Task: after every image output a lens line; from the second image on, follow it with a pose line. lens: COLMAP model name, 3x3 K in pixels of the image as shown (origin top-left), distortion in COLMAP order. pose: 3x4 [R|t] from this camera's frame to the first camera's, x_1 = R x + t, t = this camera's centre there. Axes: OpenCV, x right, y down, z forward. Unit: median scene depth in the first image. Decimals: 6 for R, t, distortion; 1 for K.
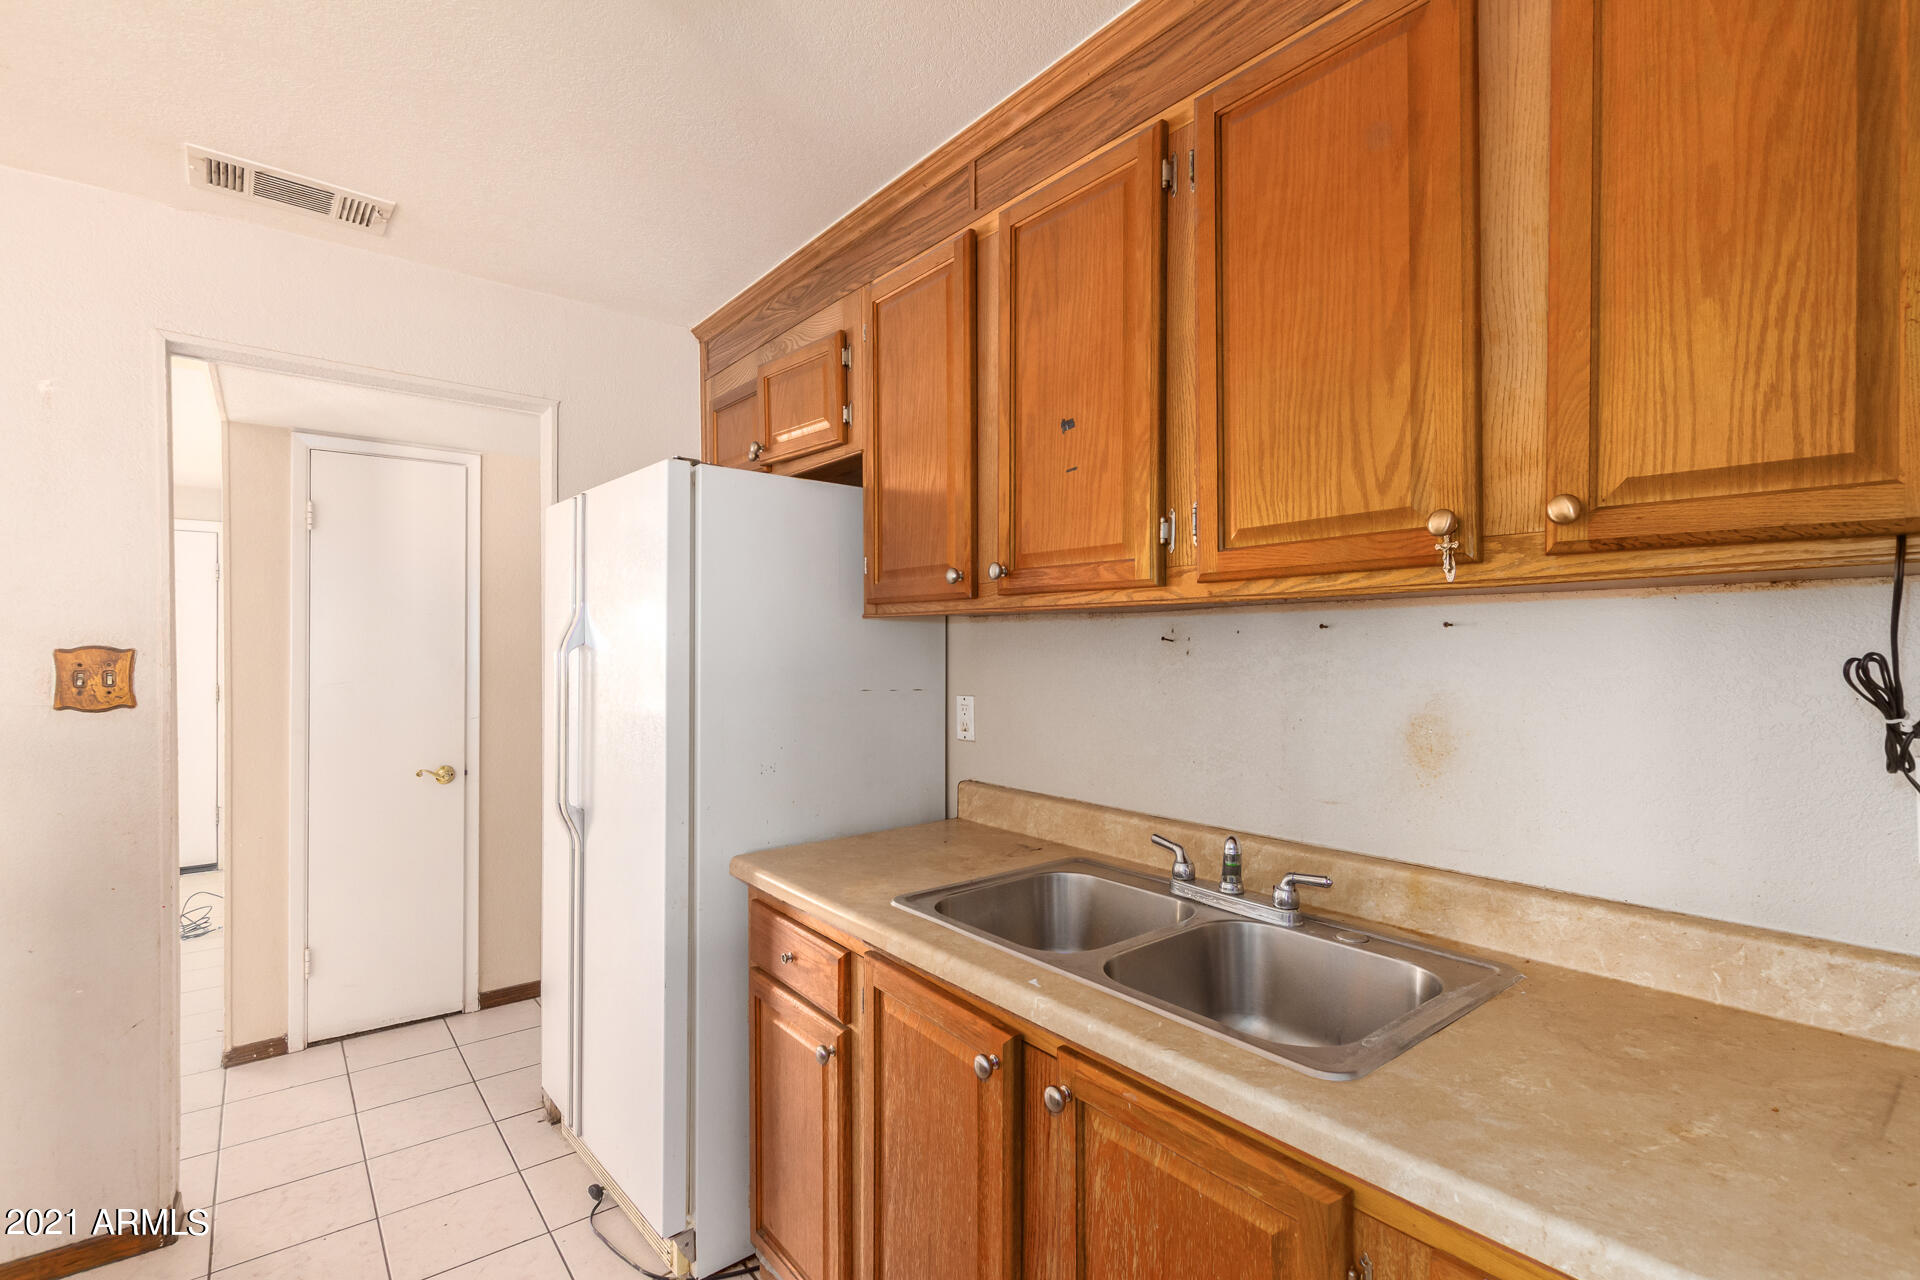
lens RADIAL K [[885.8, 0, 972.3], [0, 885.8, 642.9], [0, 0, 1]] dist [0.005589, -0.002161]
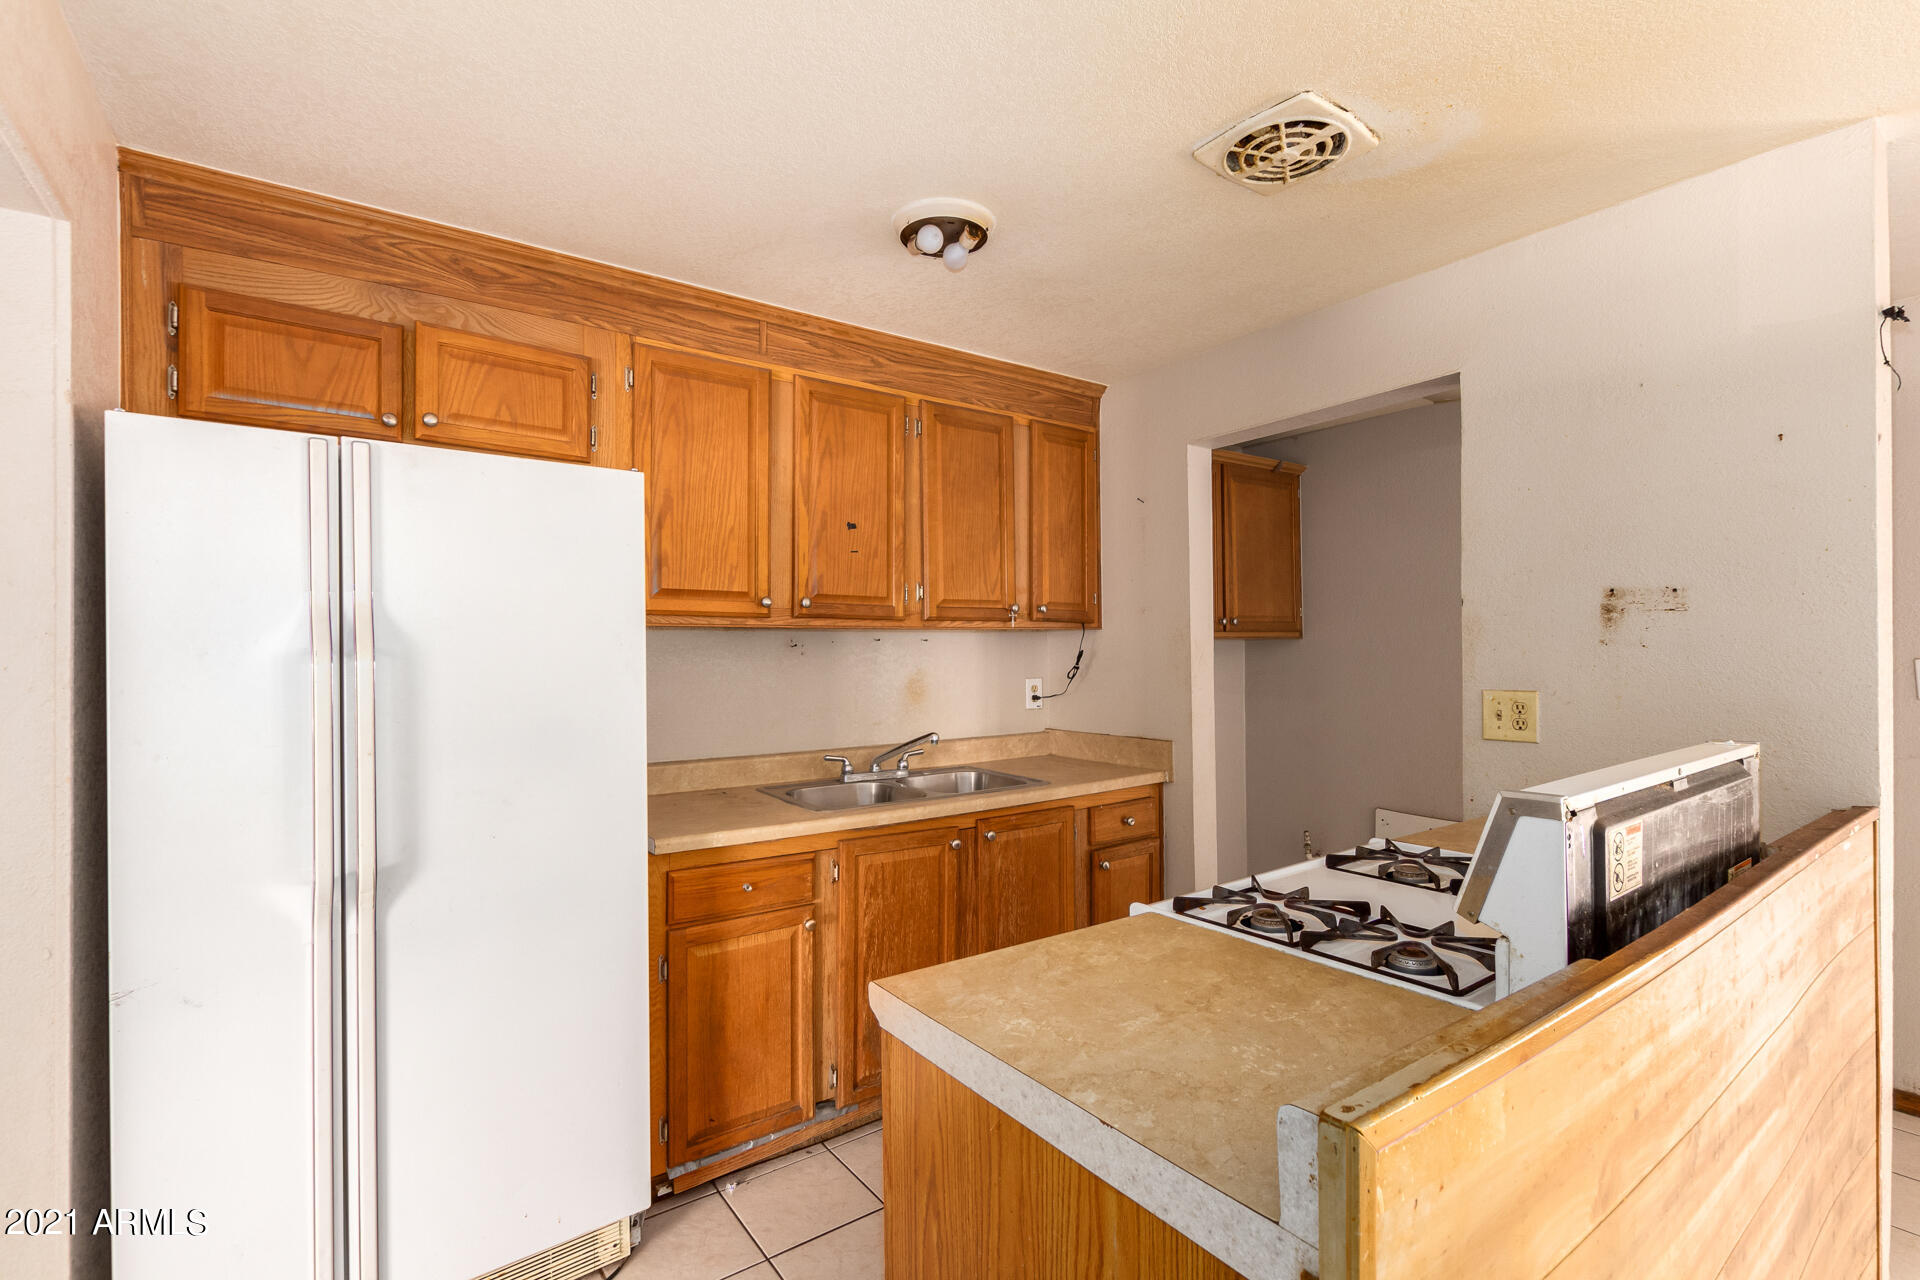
lens RADIAL K [[885.8, 0, 967.7], [0, 885.8, 646.1], [0, 0, 1]] dist [0.005589, -0.002161]
pose [[0.046097, 0.003391, 0.998931, -1.446530], [0.001041, 0.999994, -0.003443, 0.002864], [-0.998936, 0.001198, 0.046093, 0.591359]]
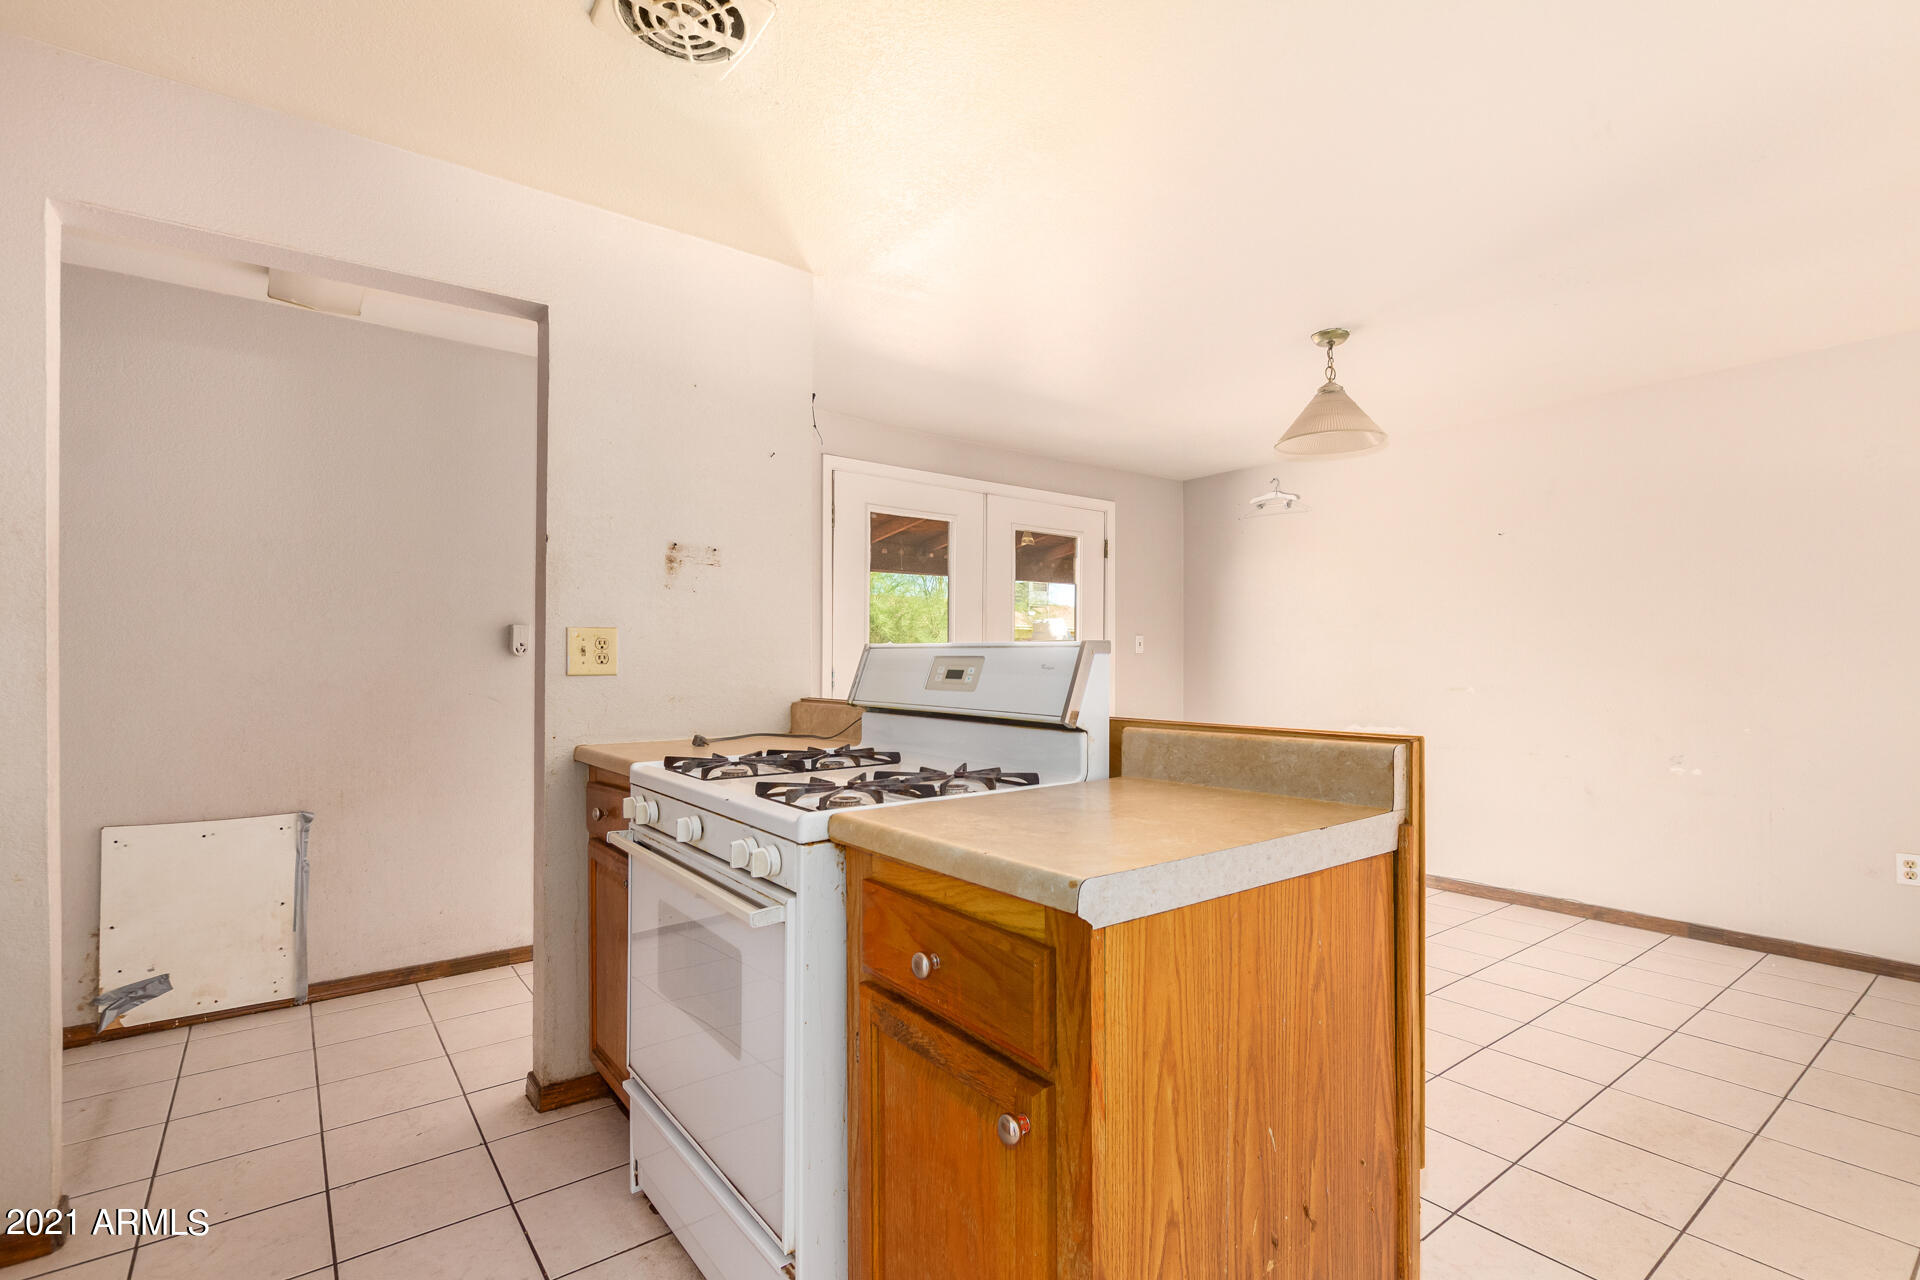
lens RADIAL K [[885.8, 0, 963.7], [0, 885.8, 656.4], [0, 0, 1]] dist [0.005589, -0.002161]
pose [[-0.999974, 0.003493, 0.006358, -0.726124], [0.003377, 0.999831, -0.018081, 0.130950], [-0.006420, -0.018059, -0.999816, 1.203135]]
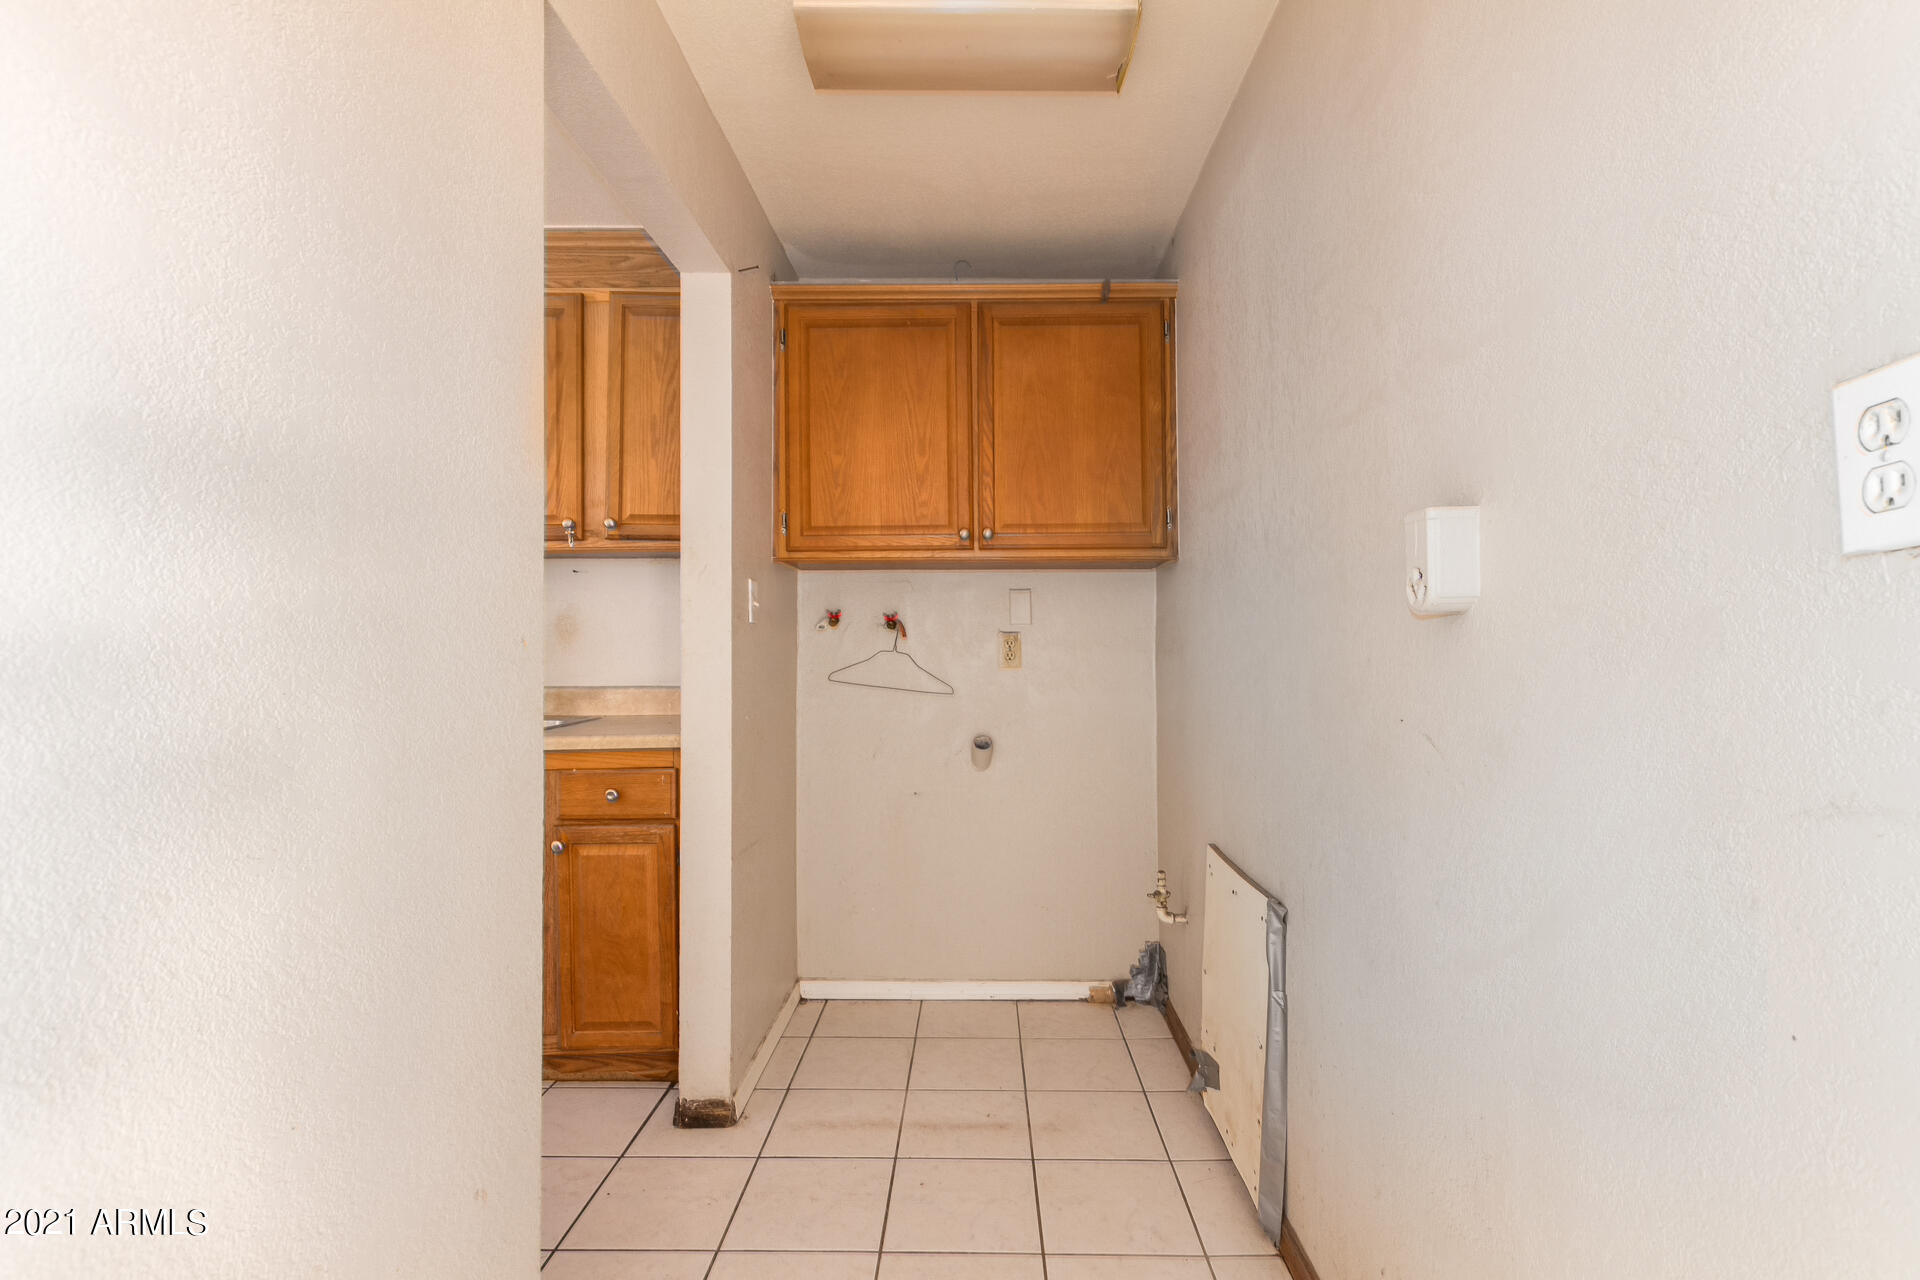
lens RADIAL K [[885.8, 0, 974.4], [0, 885.8, 639.7], [0, 0, 1]] dist [0.005589, -0.002161]
pose [[0.633163, 0.011821, 0.773929, -0.391379], [-0.005097, 0.999925, -0.011103, 0.124671], [-0.774002, 0.003085, 0.633176, -0.849906]]
